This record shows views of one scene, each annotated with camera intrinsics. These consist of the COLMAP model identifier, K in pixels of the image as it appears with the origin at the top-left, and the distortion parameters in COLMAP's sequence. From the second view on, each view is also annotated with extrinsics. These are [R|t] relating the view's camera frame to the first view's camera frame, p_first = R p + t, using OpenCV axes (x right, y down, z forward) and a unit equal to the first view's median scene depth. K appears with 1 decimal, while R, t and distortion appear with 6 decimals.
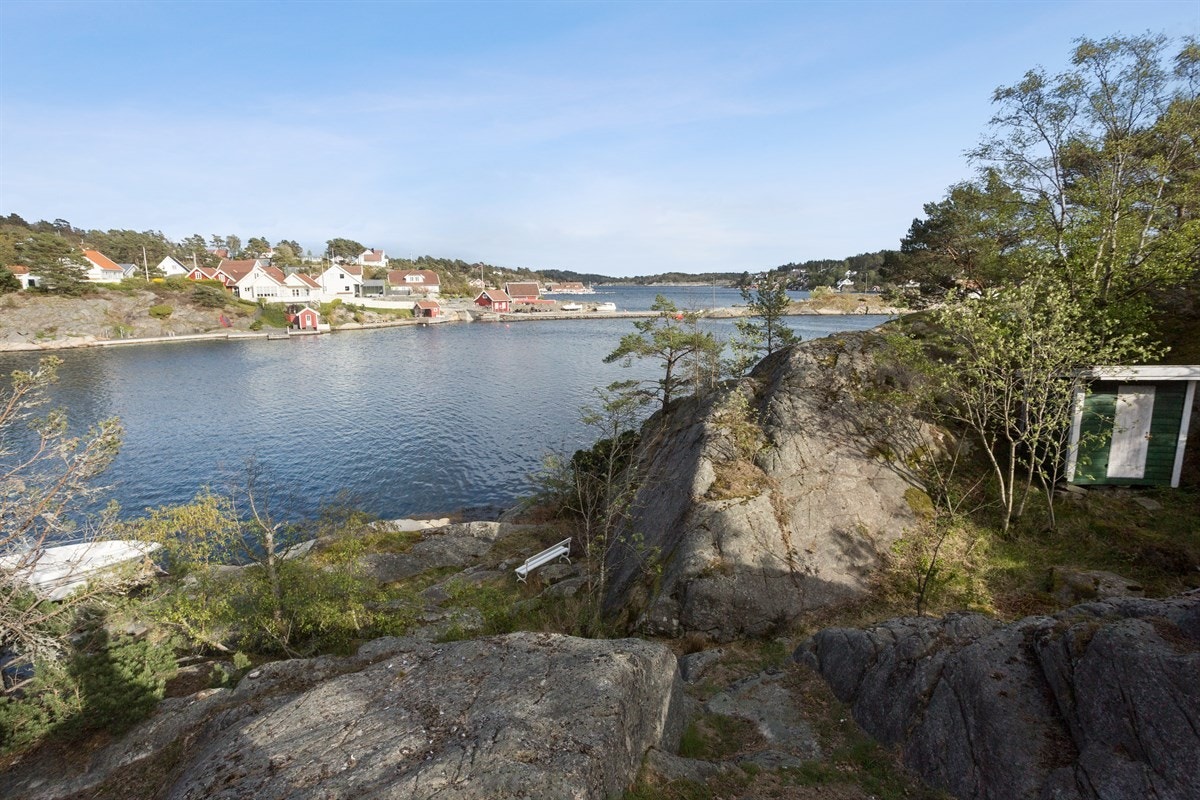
lens RADIAL K [[612.6, 0, 595.9], [0, 612.6, 393.6], [0, 0, 1]] dist [-0.043154, -0.000229]
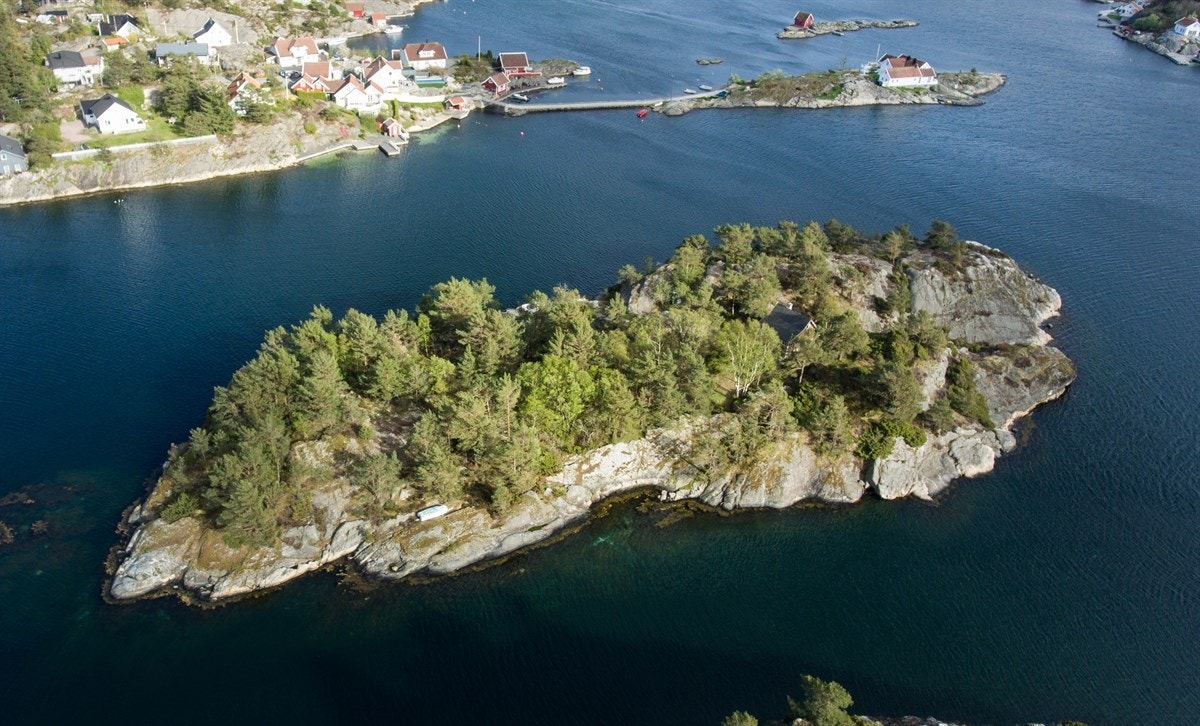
lens RADIAL K [[935.9, 0, 498.6], [0, 935.9, 340.6], [0, 0, 1]] dist [-0.005653, 0.009840]
pose [[0.998813, 0.048658, 0.002181, -0.165128], [-0.046423, 0.937476, 0.344939, -0.373475], [0.014740, -0.344631, 0.938623, -1.140841]]
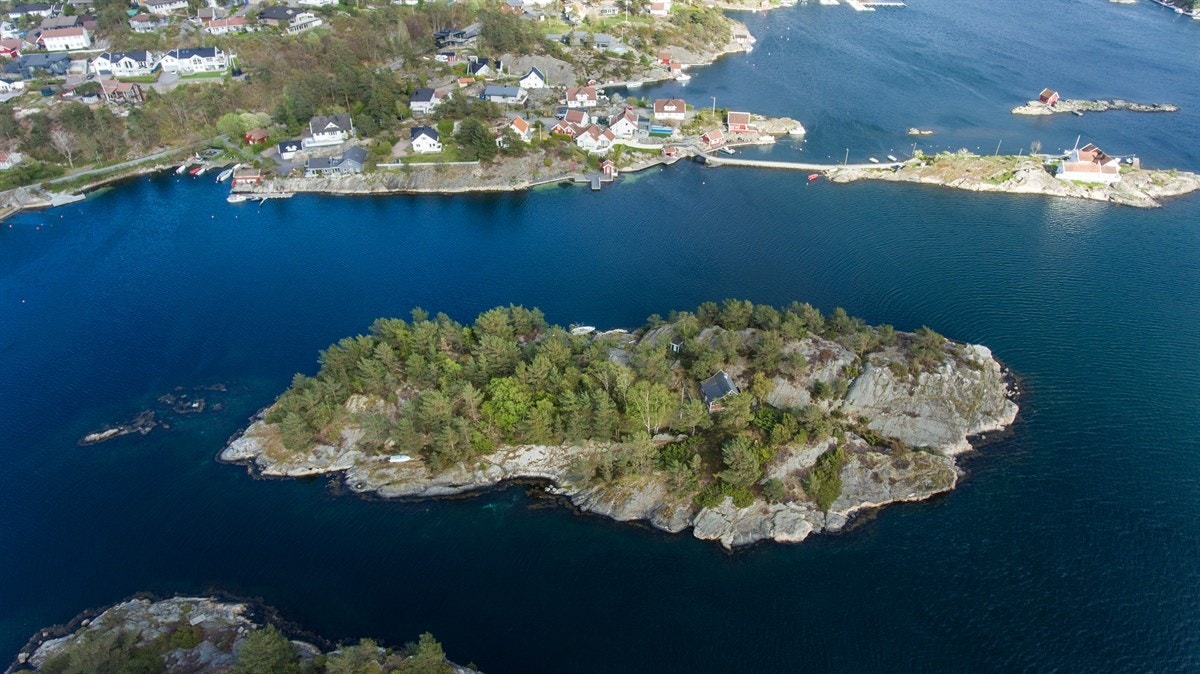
lens RADIAL K [[706.1, 0, 597.8], [0, 706.1, 338.3], [0, 0, 1]] dist [0.000030, -0.002400]
pose [[0.903680, 0.263229, -0.337747, 0.397399], [-0.086527, 0.884725, 0.458012, -0.606204], [0.419375, -0.384672, 0.822285, -1.052823]]
